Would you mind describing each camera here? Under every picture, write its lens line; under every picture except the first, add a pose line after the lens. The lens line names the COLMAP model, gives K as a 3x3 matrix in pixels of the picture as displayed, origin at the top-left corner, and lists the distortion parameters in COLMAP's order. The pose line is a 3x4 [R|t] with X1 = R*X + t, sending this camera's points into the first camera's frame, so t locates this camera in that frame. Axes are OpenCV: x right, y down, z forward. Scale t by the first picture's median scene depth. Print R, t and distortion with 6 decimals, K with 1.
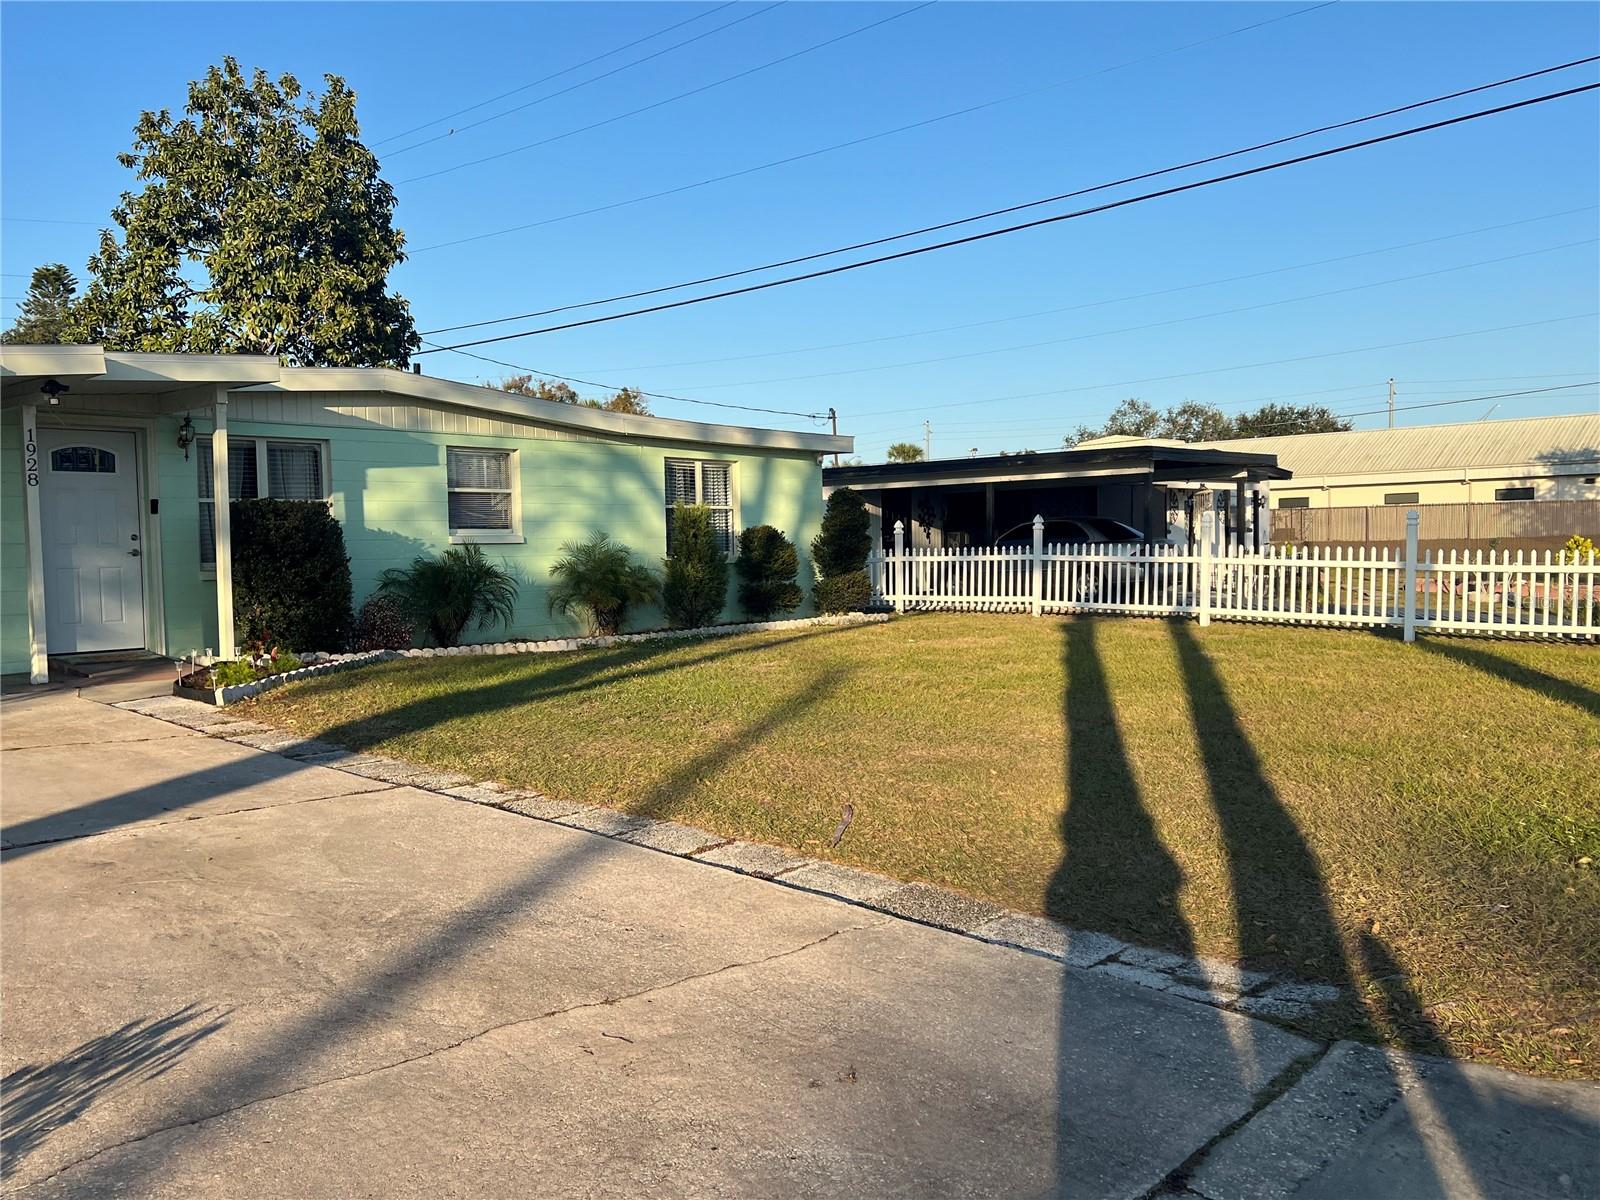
lens RADIAL K [[1320.0, 0, 802.3], [0, 1320.0, 608.6], [0, 0, 1]] dist [0.009863, 0.001183]
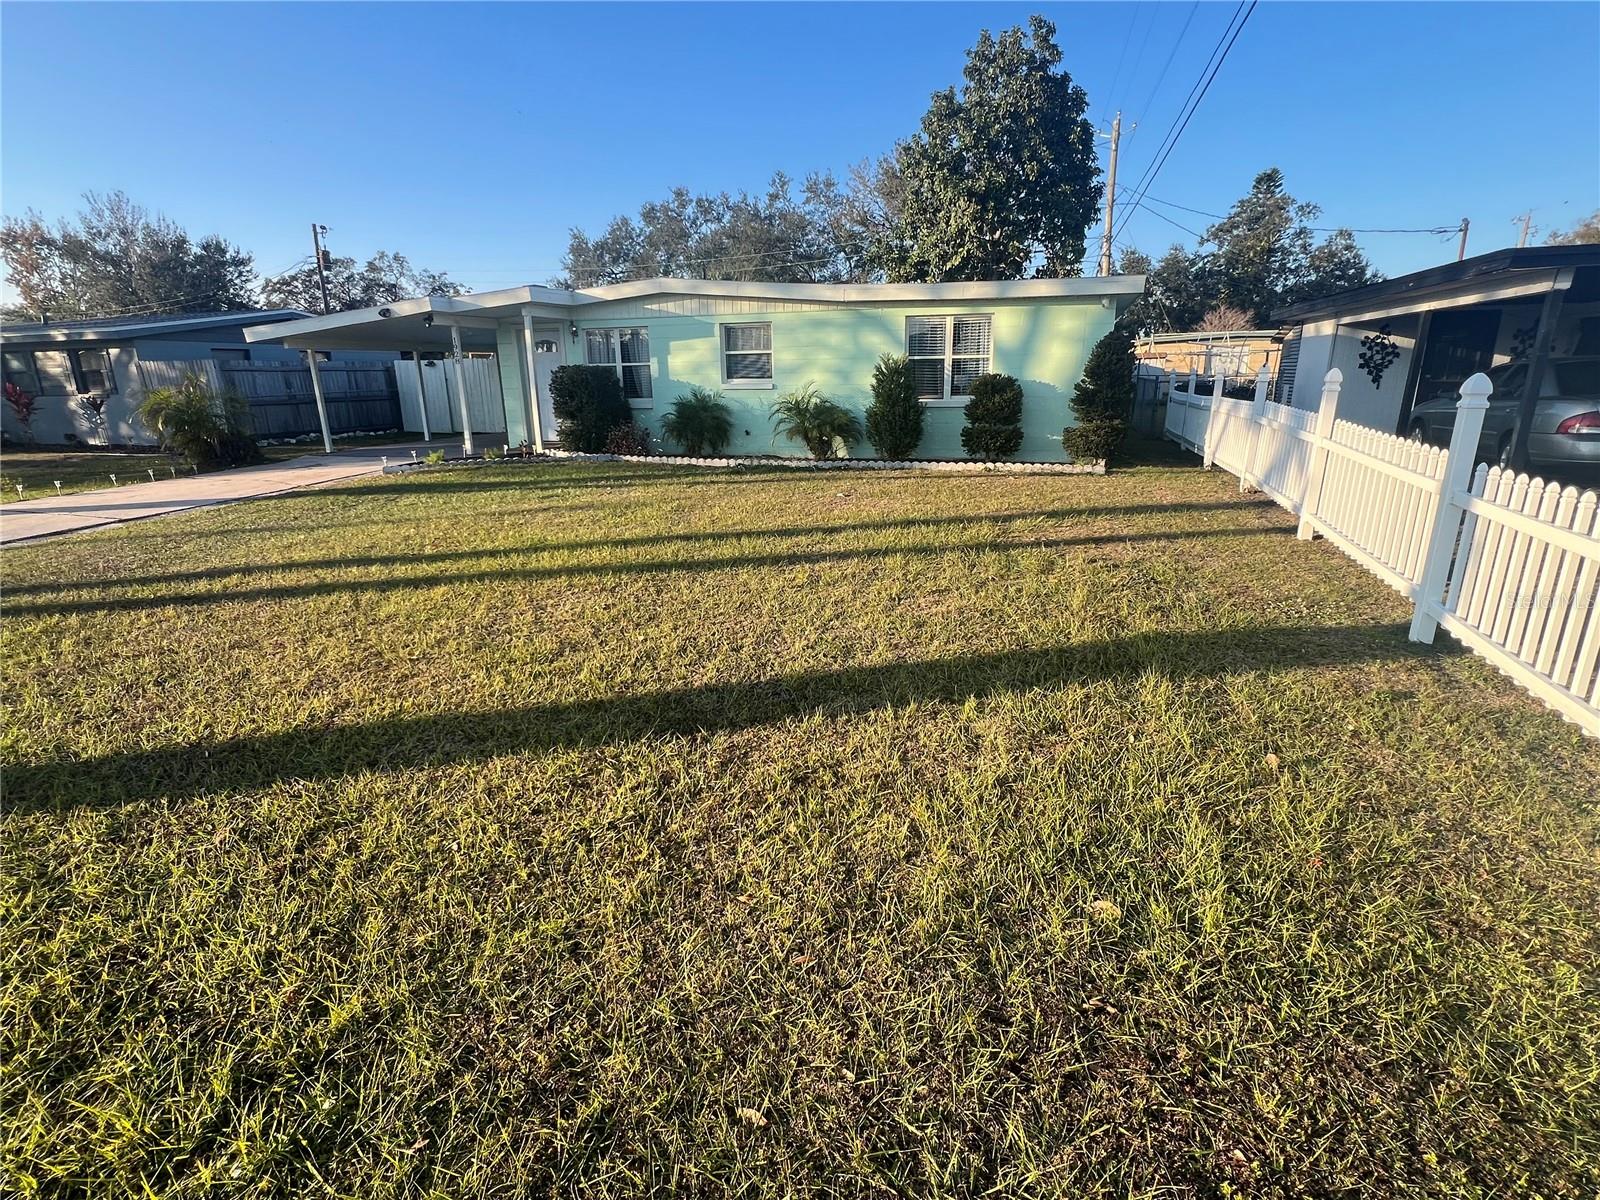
lens RADIAL K [[770.1, 0, 797.3], [0, 770.1, 593.9], [0, 0, 1]] dist [-0.003788, 0.001882]
pose [[0.427281, 0.262148, -0.865280, 0.599310], [-0.032549, 0.960882, 0.275039, -0.066138], [0.903533, -0.089355, 0.419099, 0.643891]]
